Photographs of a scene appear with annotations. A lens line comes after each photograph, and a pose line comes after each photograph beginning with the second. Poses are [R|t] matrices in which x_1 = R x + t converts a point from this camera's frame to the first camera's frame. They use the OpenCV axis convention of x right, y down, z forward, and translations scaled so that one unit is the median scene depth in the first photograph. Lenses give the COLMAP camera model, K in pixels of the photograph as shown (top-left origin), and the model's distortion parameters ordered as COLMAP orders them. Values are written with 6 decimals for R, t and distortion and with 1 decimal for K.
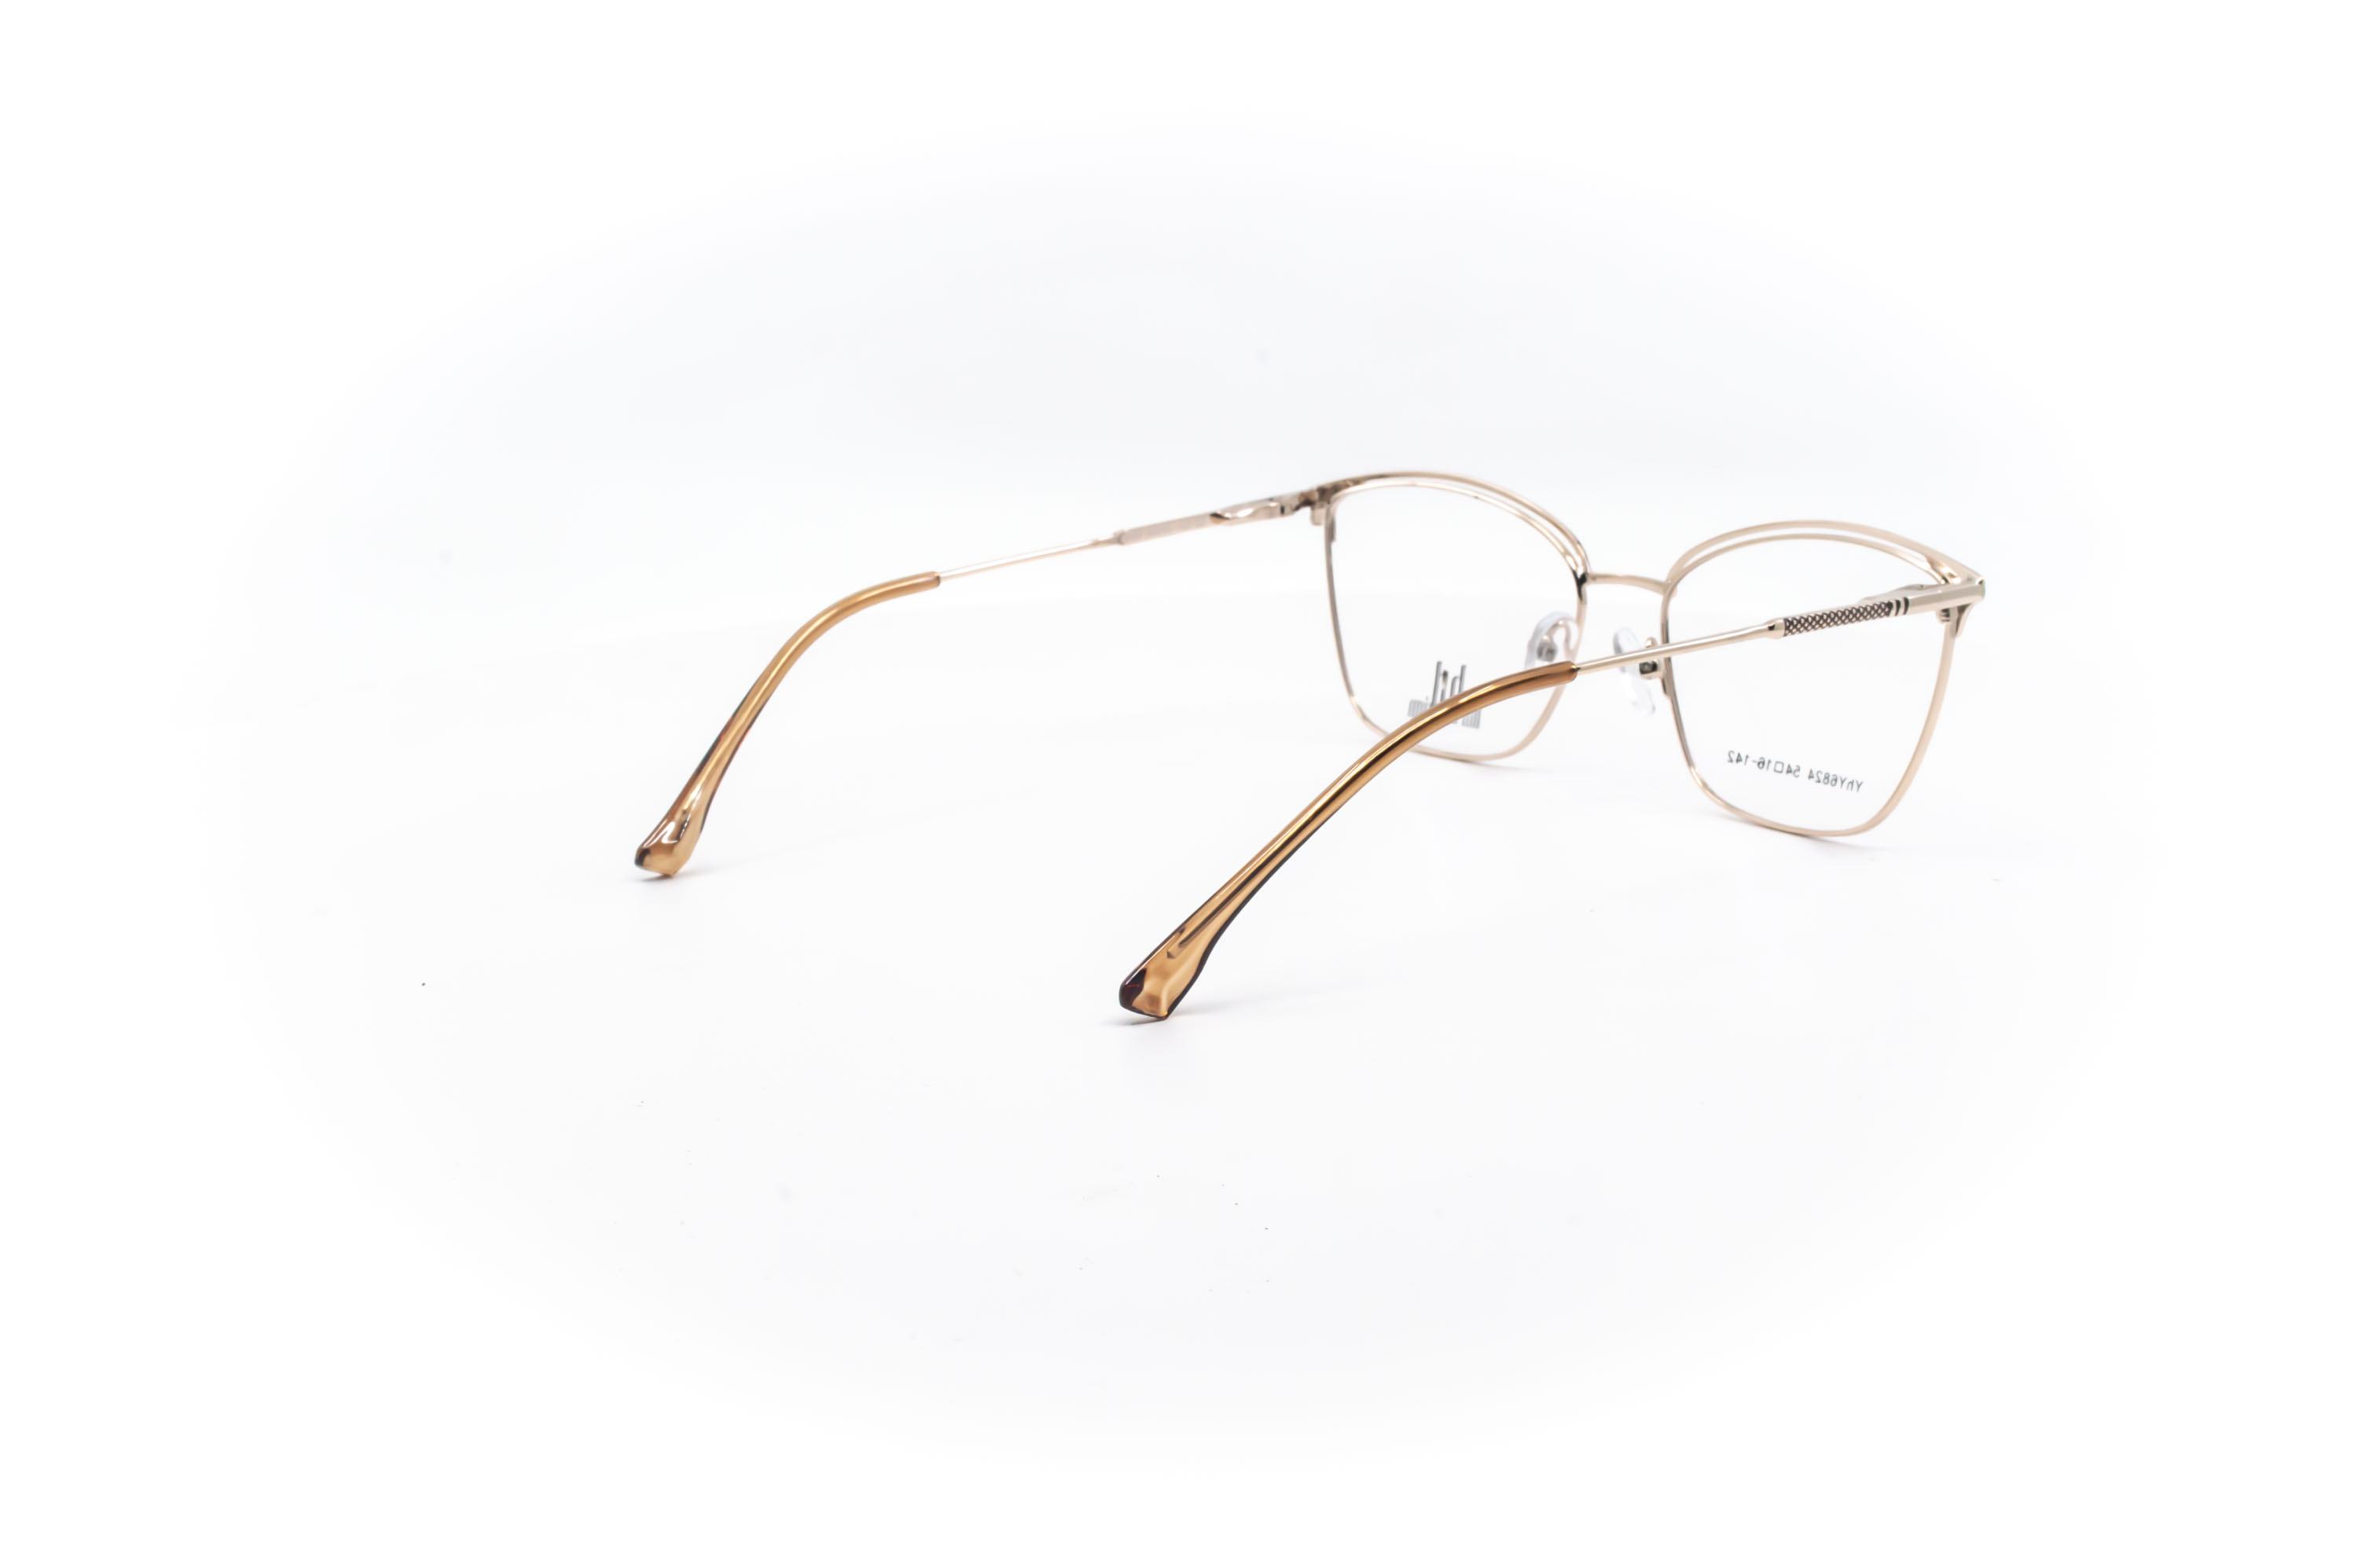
lens RADIAL K [[3094.7, 0, 1193.7], [0, 3094.7, 793.2], [0, 0, 1]] dist [-0.120604, 0.000000]
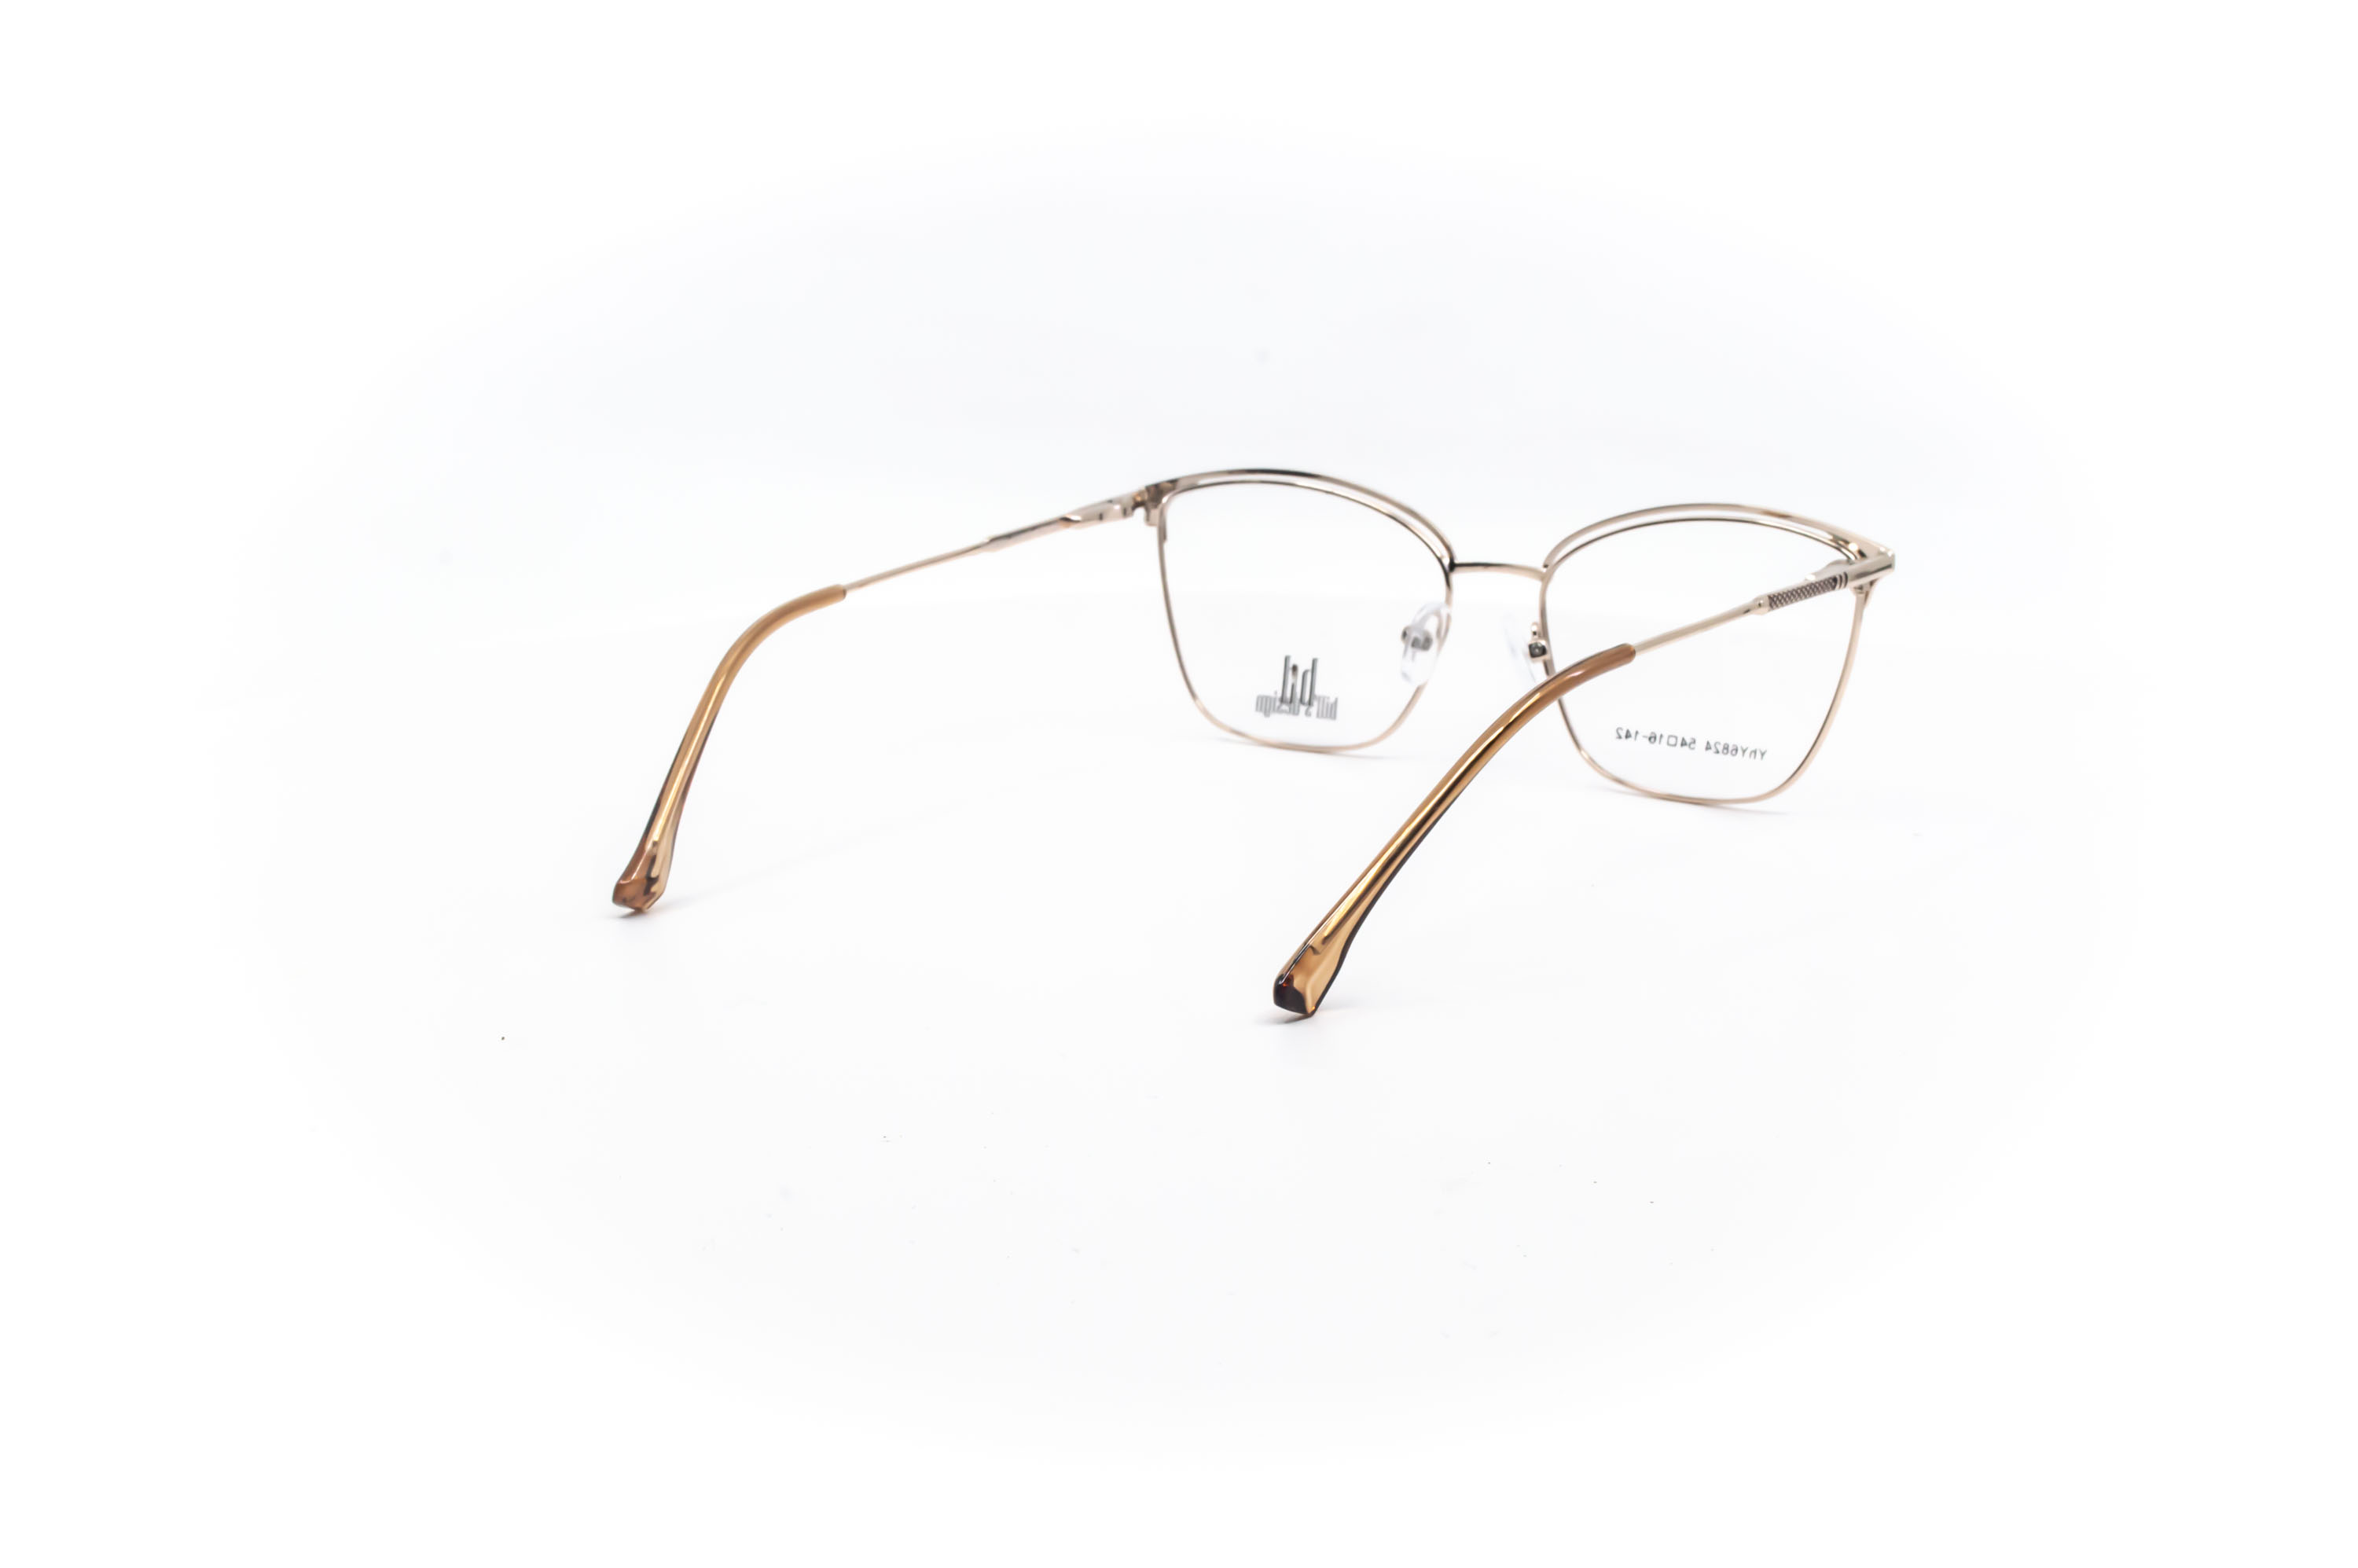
lens RADIAL K [[3094.7, 0, 1169.0], [0, 3094.7, 786.0], [0, 0, 1]] dist [-0.120604, 0.000000]
pose [[0.967471, -0.054085, 0.247135, -0.233103], [0.054980, 0.998482, 0.003281, -0.005895], [-0.246937, 0.010413, 0.968976, 0.027665]]
